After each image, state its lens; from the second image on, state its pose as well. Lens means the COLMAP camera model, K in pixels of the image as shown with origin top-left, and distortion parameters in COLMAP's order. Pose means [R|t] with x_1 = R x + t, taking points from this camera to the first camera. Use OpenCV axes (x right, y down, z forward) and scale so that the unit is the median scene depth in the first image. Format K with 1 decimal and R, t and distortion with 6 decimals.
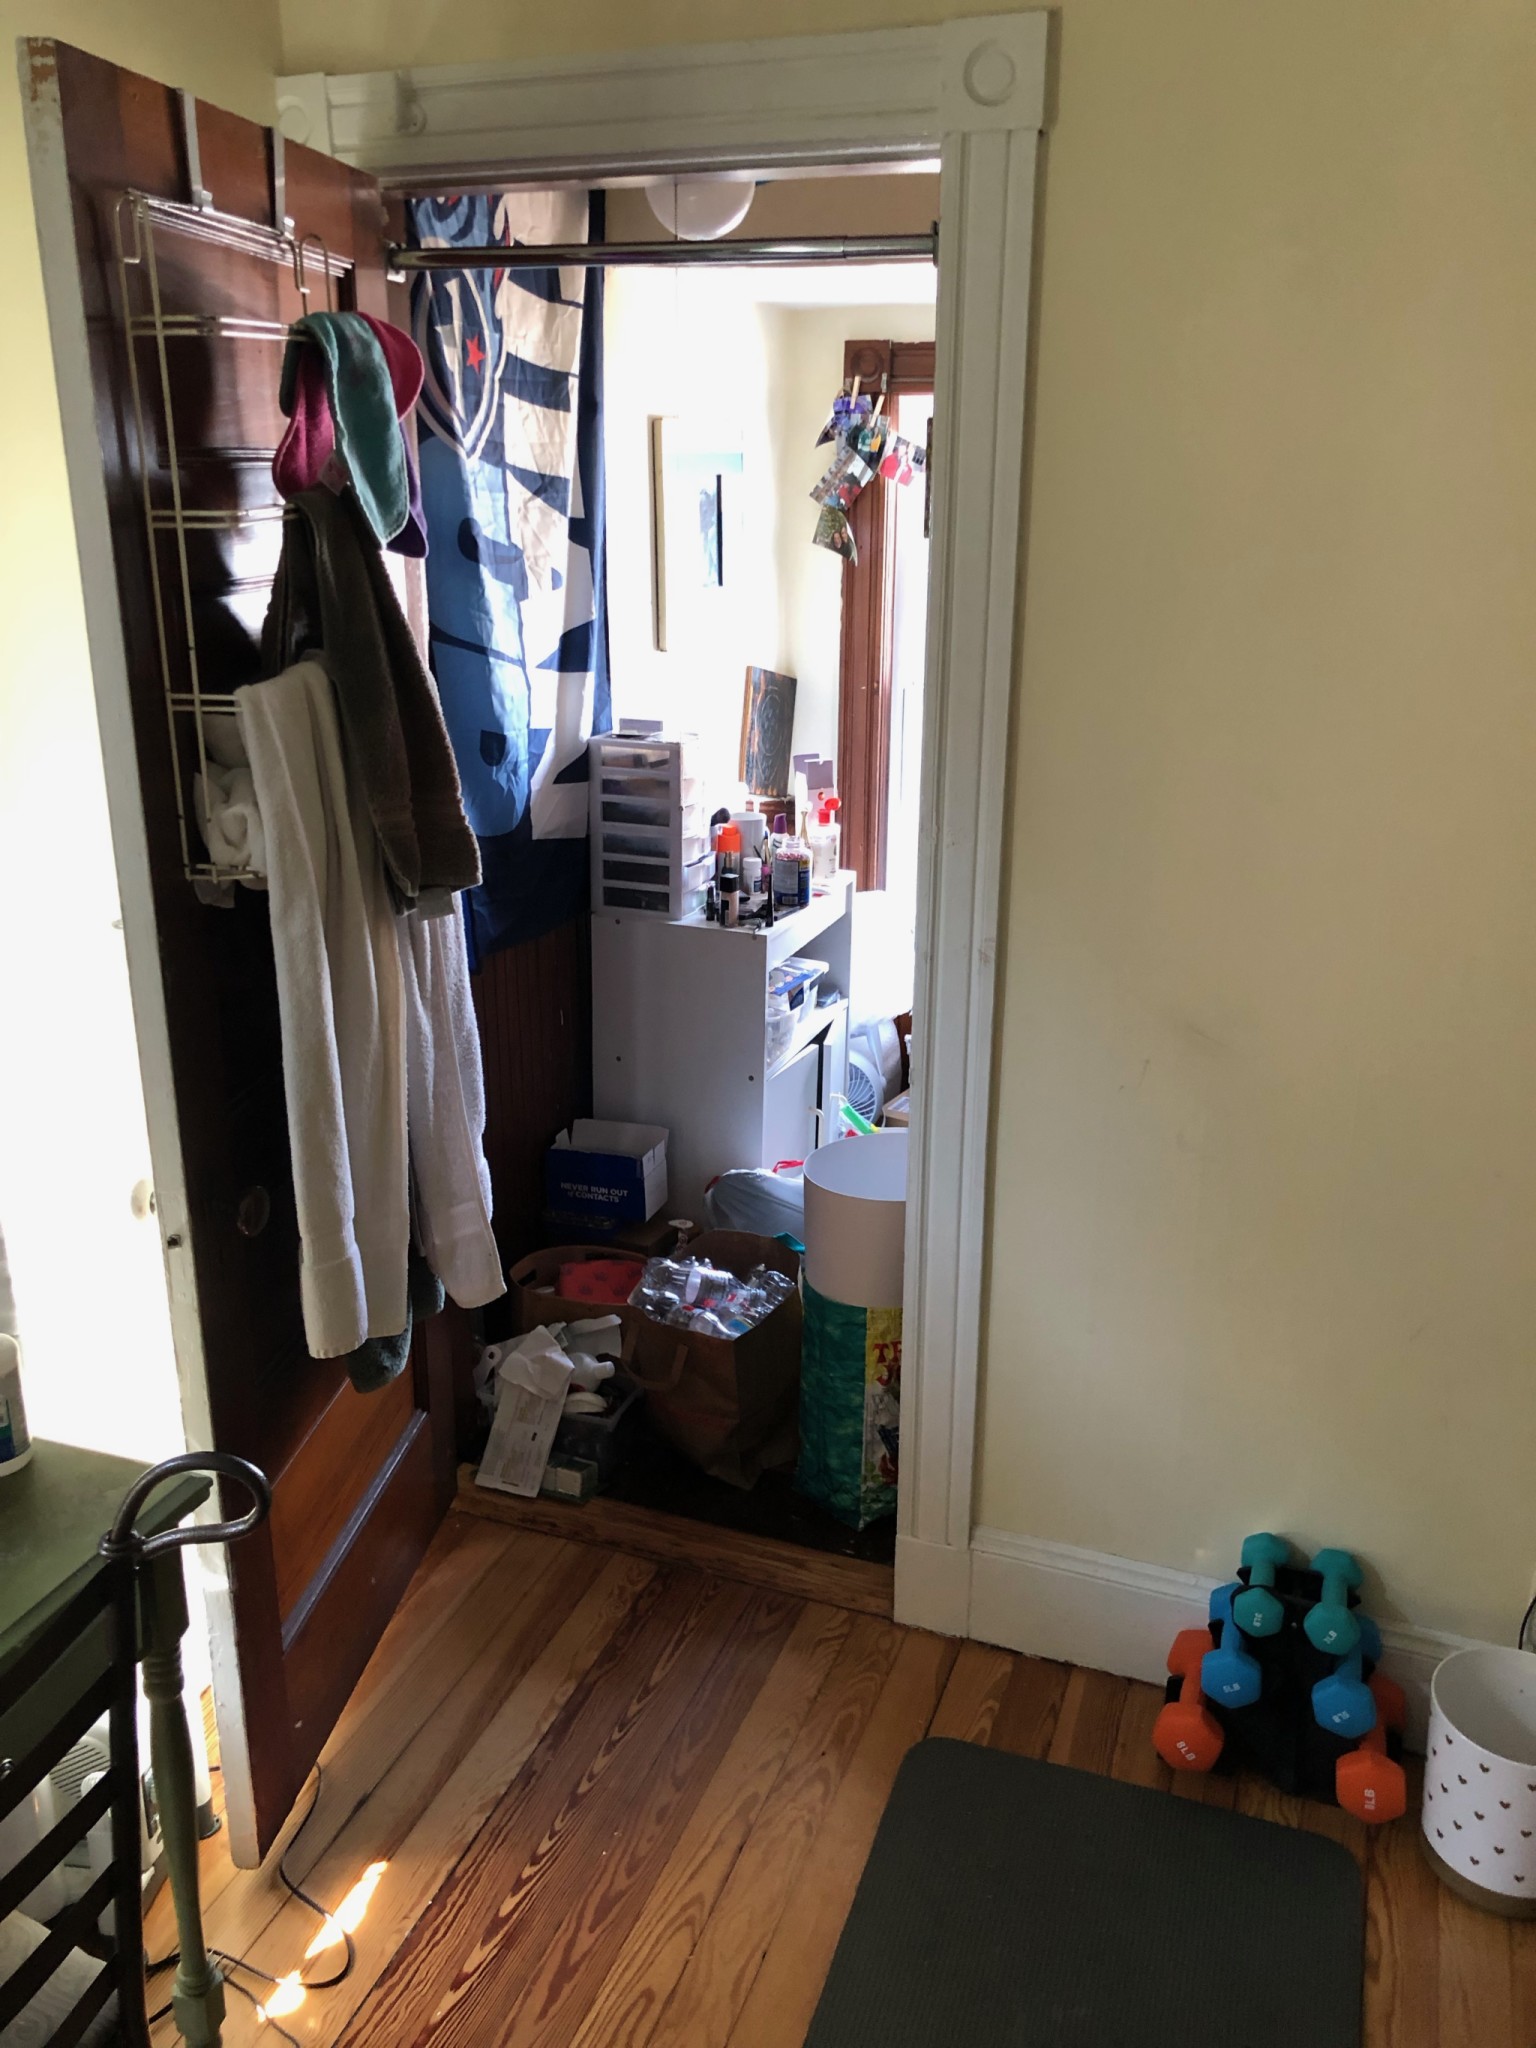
lens RADIAL K [[1684.8, 0, 754.5], [0, 1684.8, 1034.9], [0, 0, 1]] dist [0.055456, -0.064538]
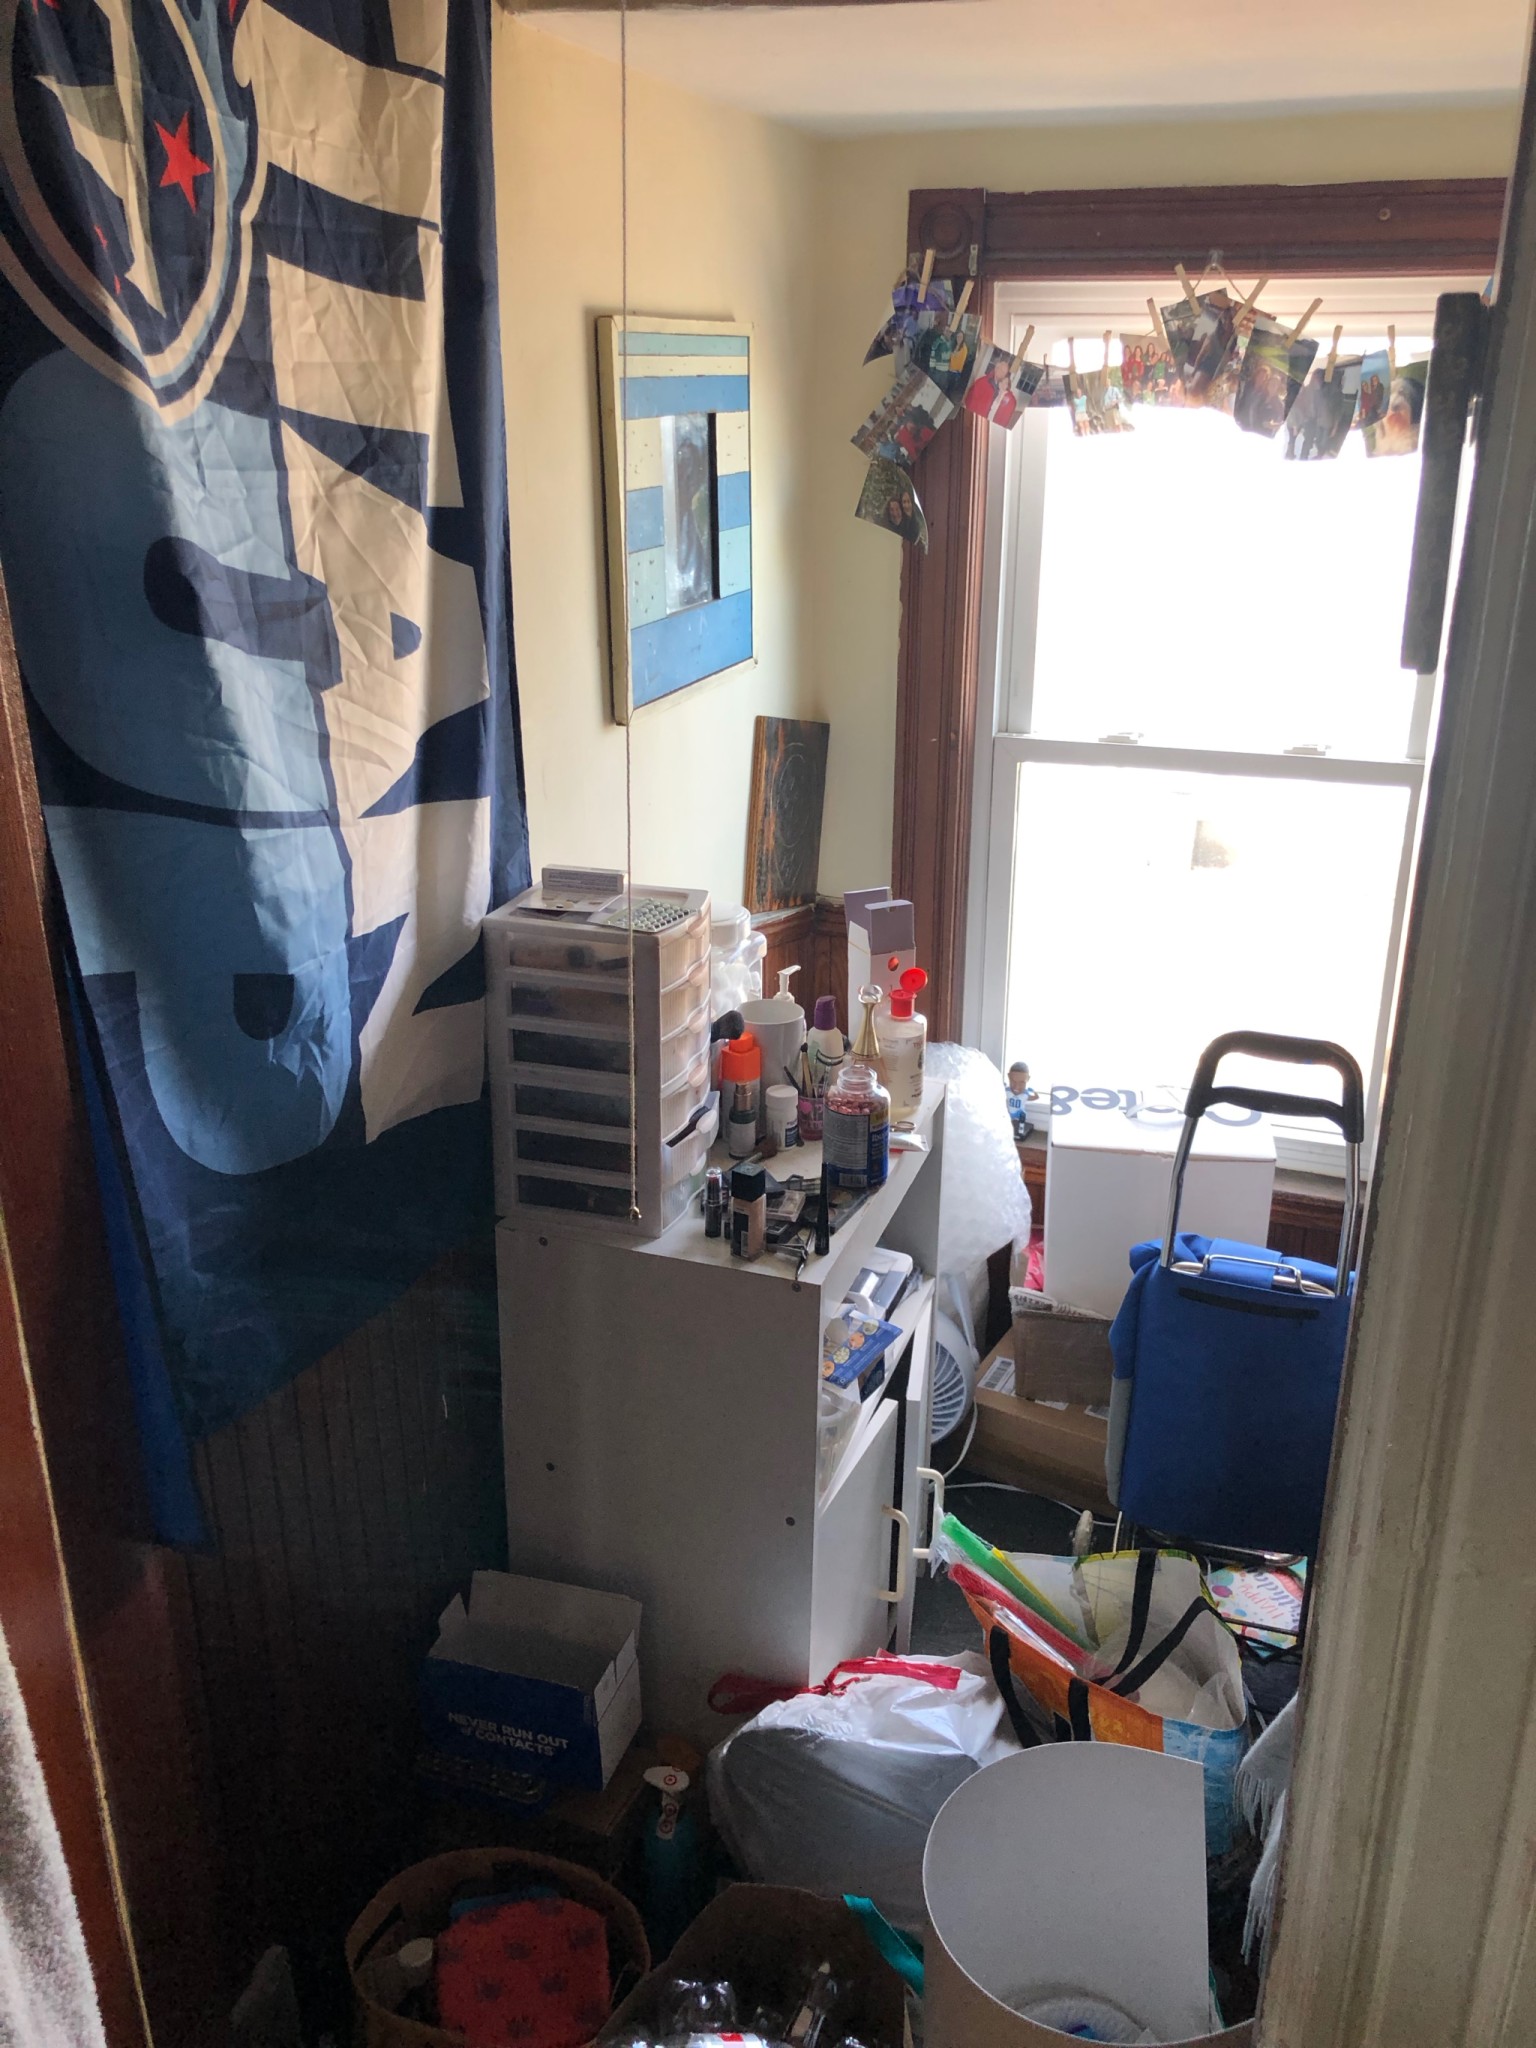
lens RADIAL K [[1684.8, 0, 780.7], [0, 1684.8, 1004.4], [0, 0, 1]] dist [0.055456, -0.064538]
pose [[0.999395, -0.012202, 0.032564, -0.021867], [0.011166, 0.999432, 0.031809, -0.166070], [-0.032934, -0.031426, 0.998963, 0.466437]]
